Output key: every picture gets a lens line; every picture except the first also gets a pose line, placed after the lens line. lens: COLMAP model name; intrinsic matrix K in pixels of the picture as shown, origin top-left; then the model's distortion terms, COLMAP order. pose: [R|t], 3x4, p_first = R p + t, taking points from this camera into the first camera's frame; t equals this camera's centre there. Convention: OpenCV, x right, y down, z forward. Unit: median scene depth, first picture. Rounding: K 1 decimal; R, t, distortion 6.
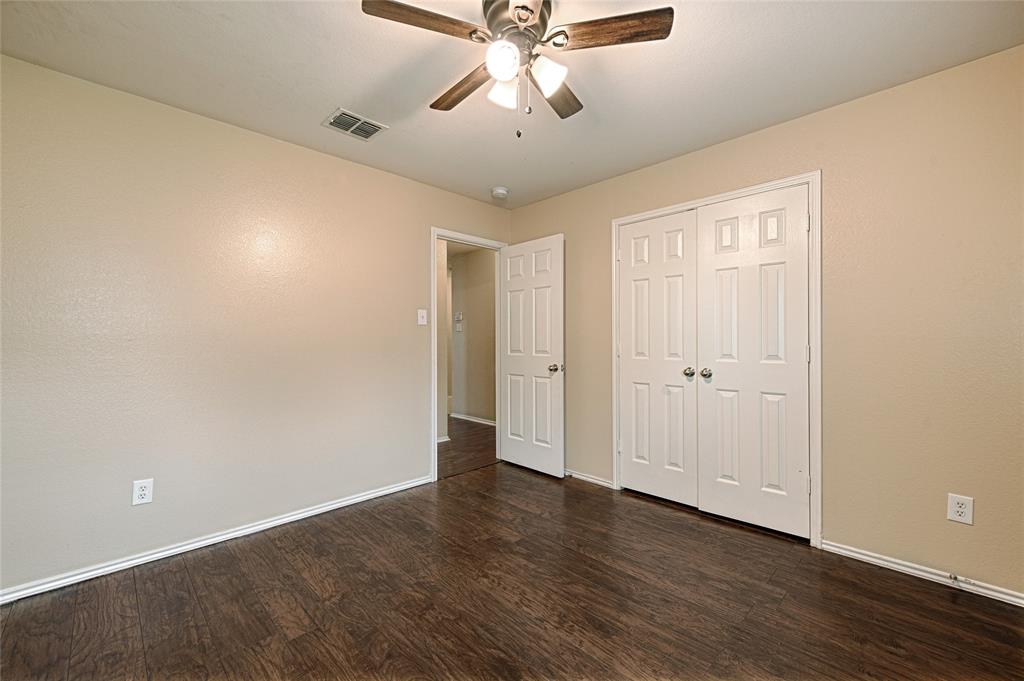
lens RADIAL K [[419.7, 0, 516.1], [0, 419.7, 336.9], [0, 0, 1]] dist [0.001142, 0.000006]
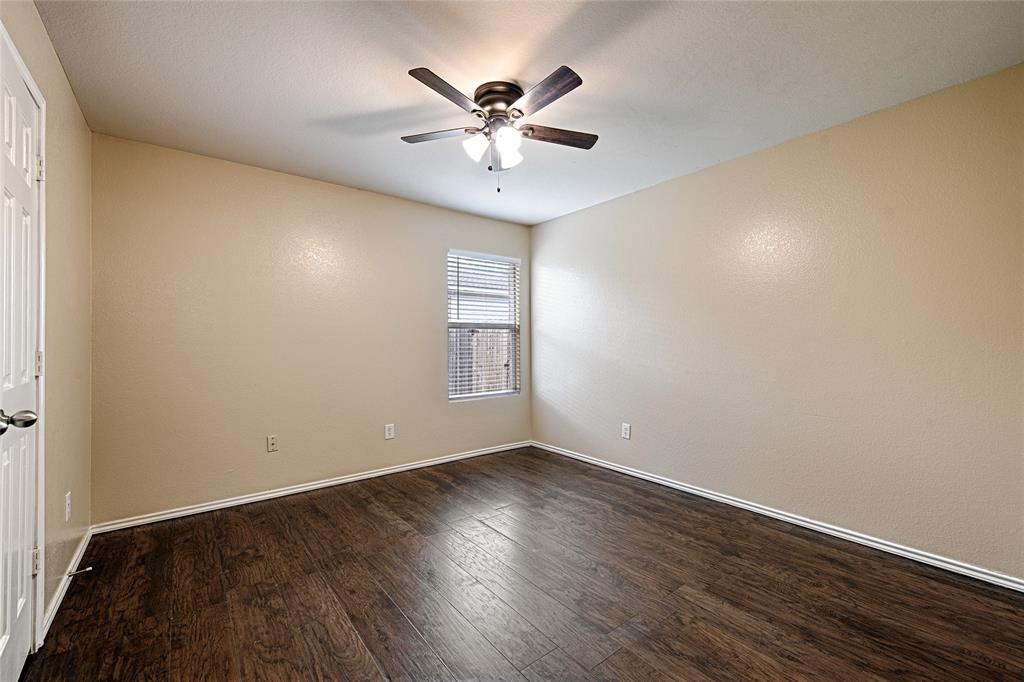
lens RADIAL K [[419.7, 0, 516.1], [0, 419.7, 337.4], [0, 0, 1]] dist [0.001142, 0.000006]
pose [[-0.993633, 0.007450, 0.112417, -0.166946], [0.005444, 0.999821, -0.018141, 0.017188], [-0.112532, -0.017414, -0.993496, 1.968454]]
